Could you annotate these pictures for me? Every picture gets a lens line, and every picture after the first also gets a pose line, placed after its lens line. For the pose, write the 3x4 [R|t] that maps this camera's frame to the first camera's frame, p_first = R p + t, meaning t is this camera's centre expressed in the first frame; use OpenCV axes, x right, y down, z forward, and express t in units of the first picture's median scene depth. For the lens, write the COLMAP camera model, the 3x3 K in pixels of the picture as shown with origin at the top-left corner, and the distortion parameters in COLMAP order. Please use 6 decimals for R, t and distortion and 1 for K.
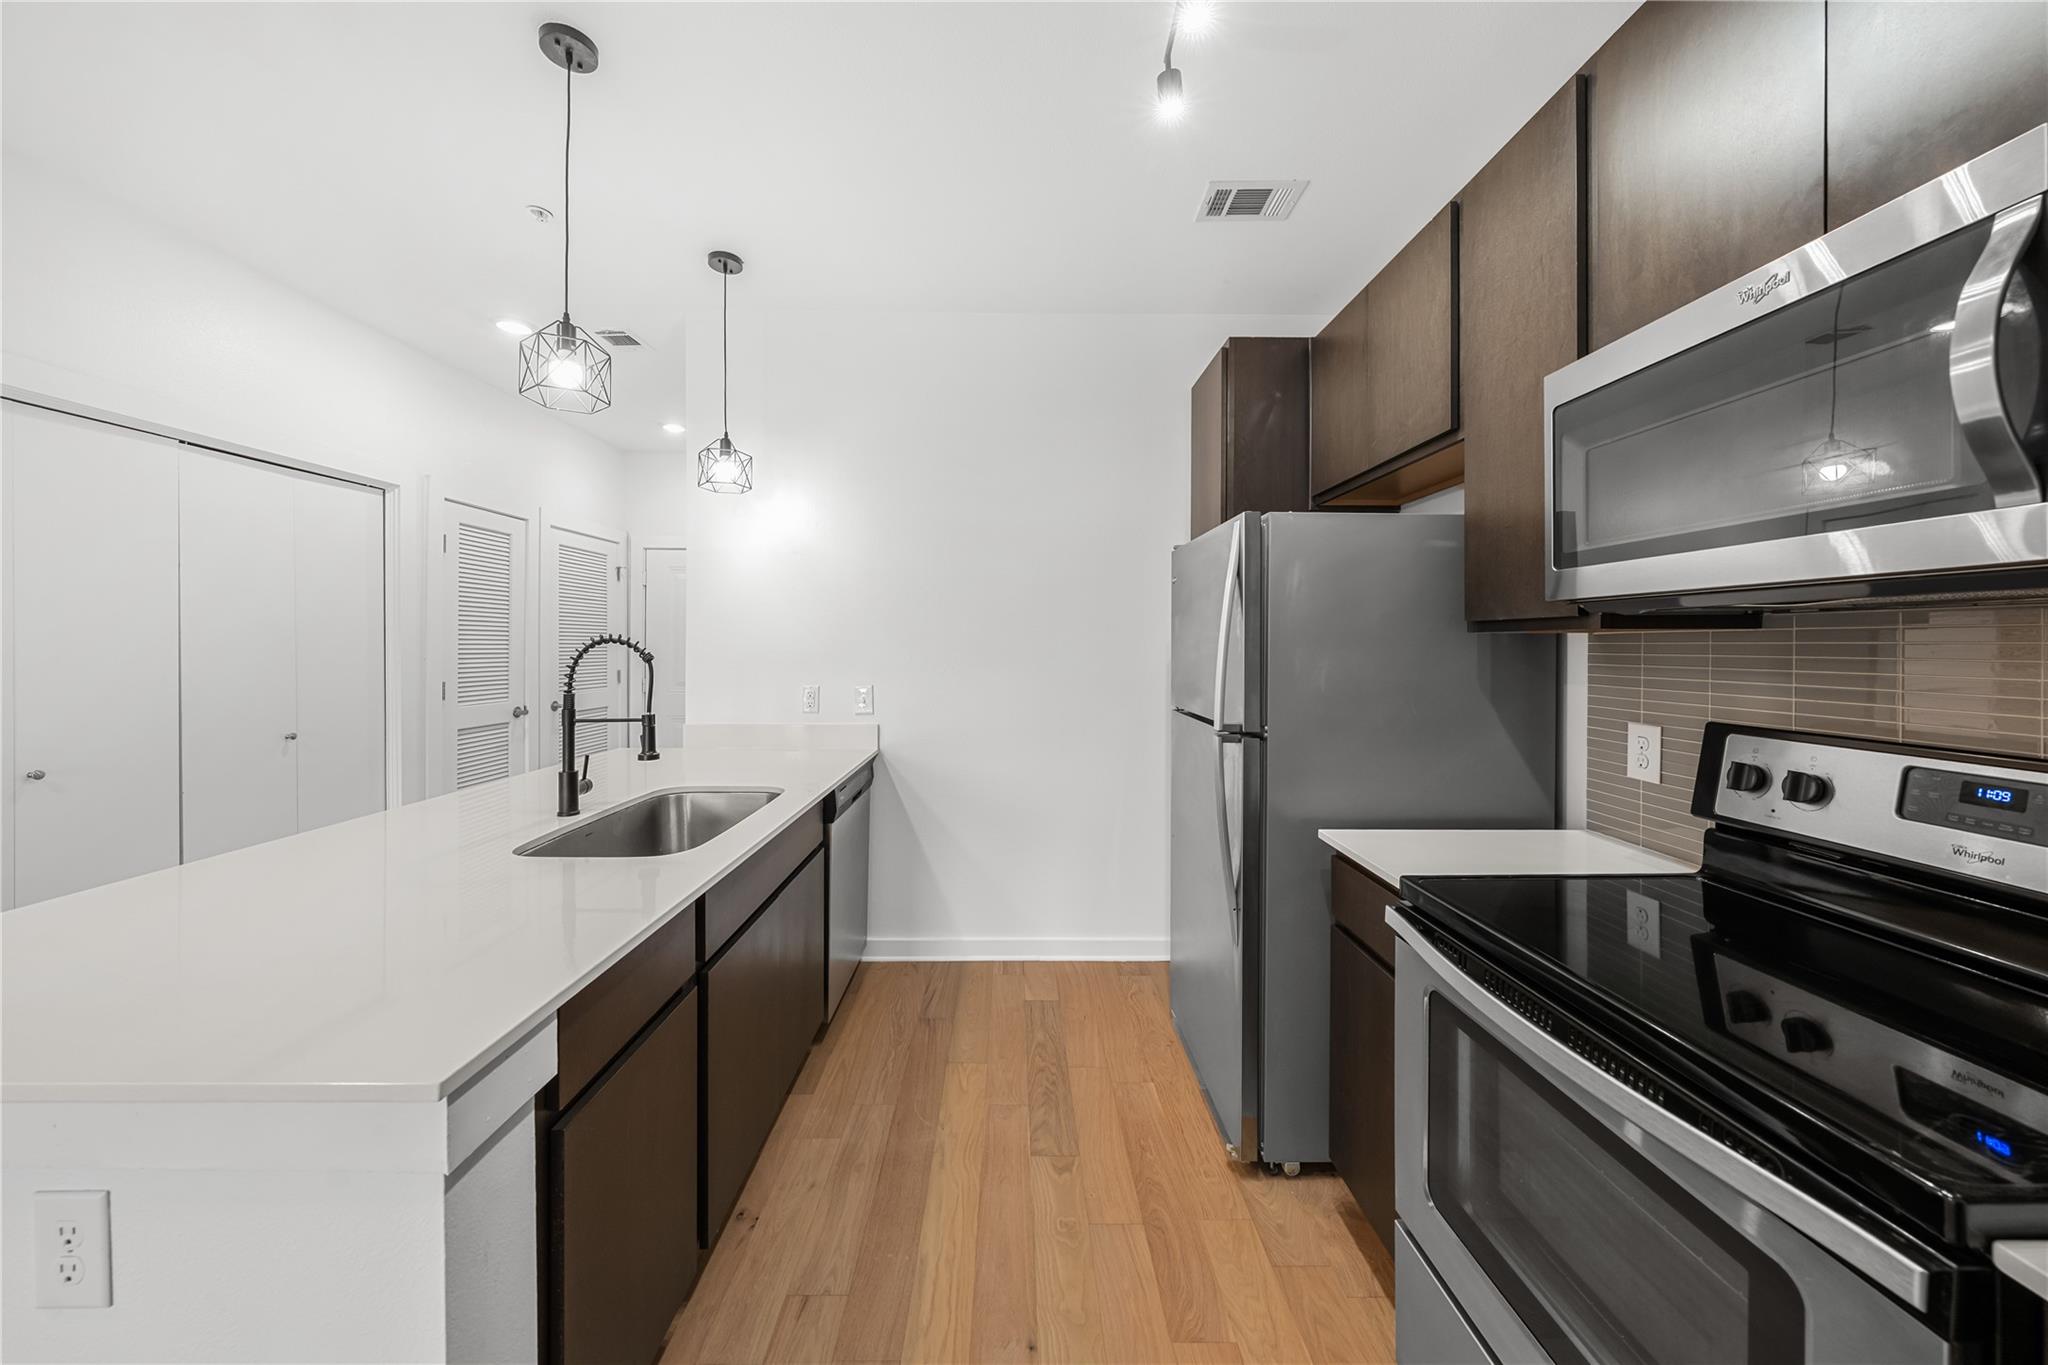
lens RADIAL K [[697.6, 0, 1024.3], [0, 697.6, 641.5], [0, 0, 1]] dist [0.000311, 0.000002]
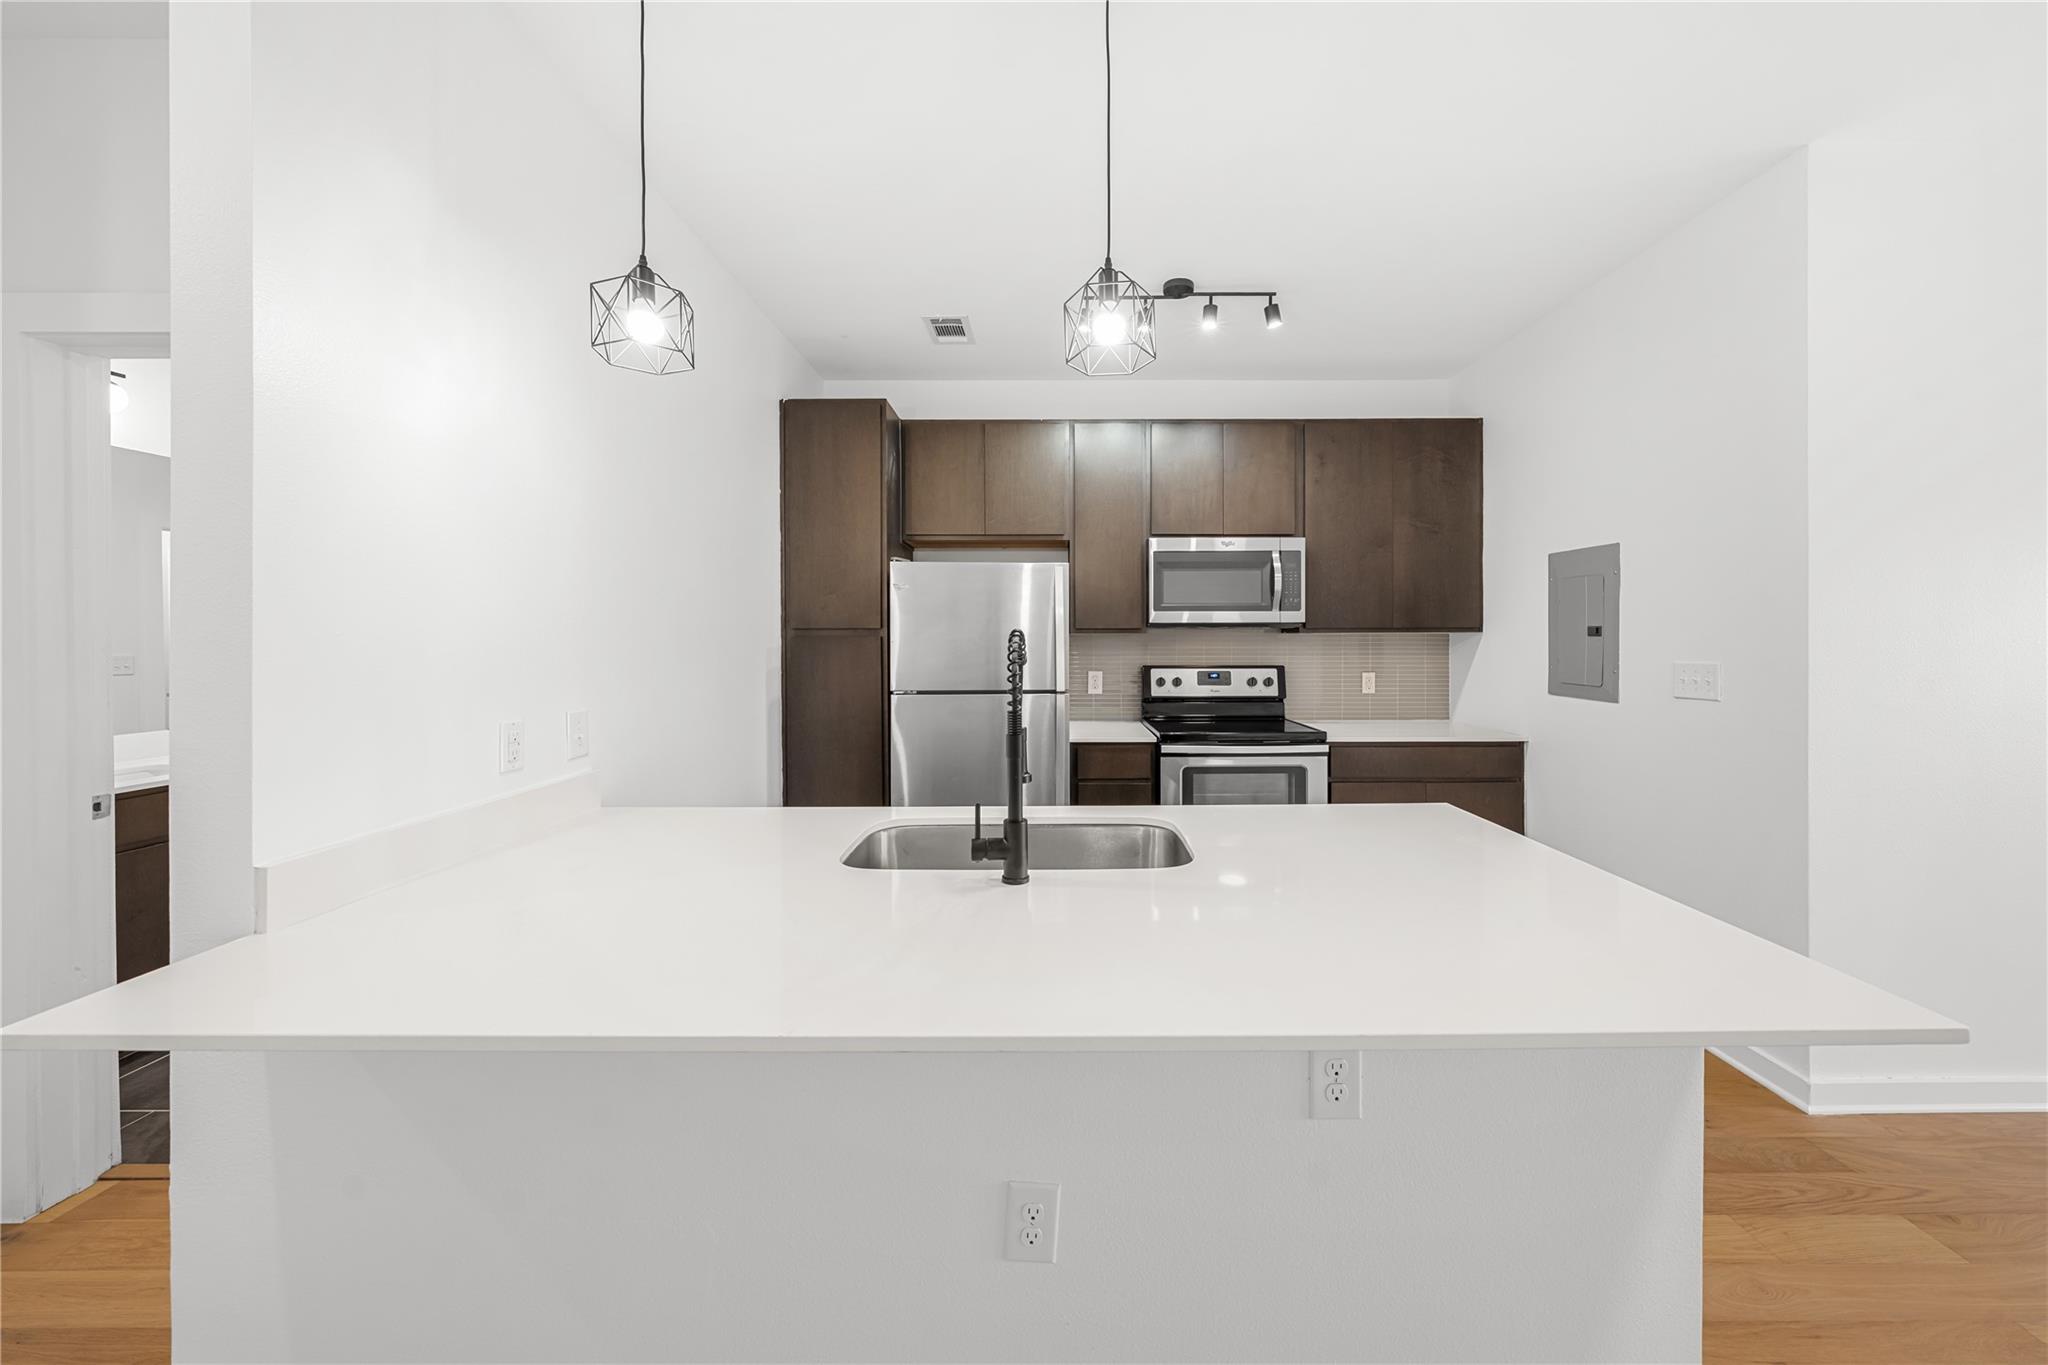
lens RADIAL K [[697.6, 0, 1024.3], [0, 697.6, 641.5], [0, 0, 1]] dist [0.000311, 0.000002]
pose [[0.046206, -0.007924, 0.998900, -2.016478], [-0.000216, 0.999968, 0.007943, -0.008743], [-0.998932, -0.000583, 0.046203, 1.414831]]
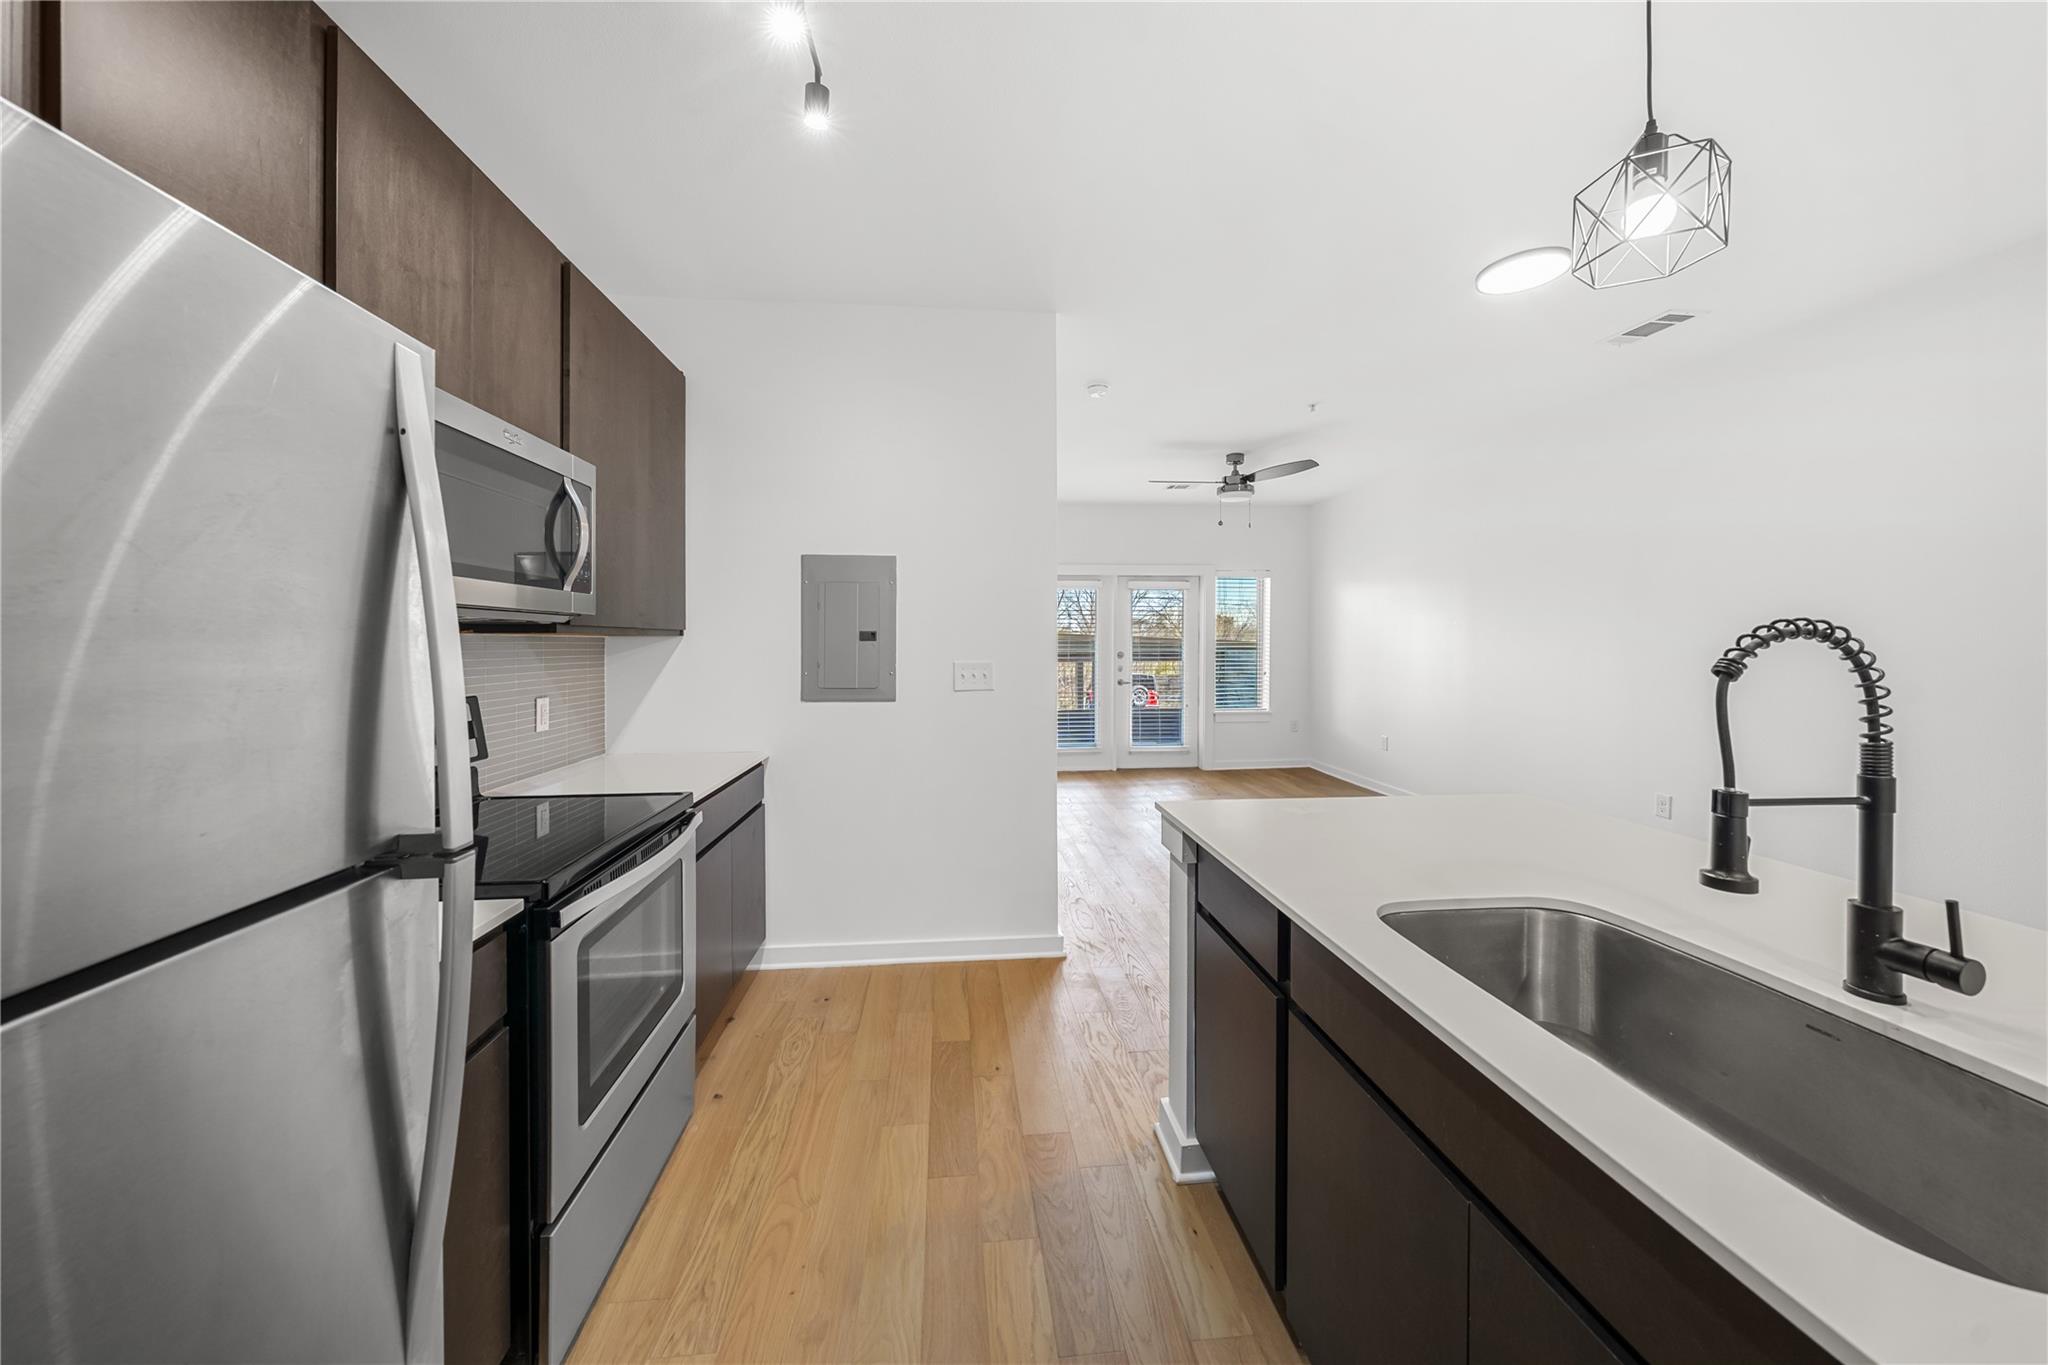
lens RADIAL K [[697.6, 0, 1024.3], [0, 697.6, 641.5], [0, 0, 1]] dist [0.000311, 0.000002]
pose [[-0.997213, 0.002660, -0.074556, -0.051382], [0.003151, 0.999974, -0.006466, 0.011287], [0.074537, -0.006683, -0.997196, 2.080514]]
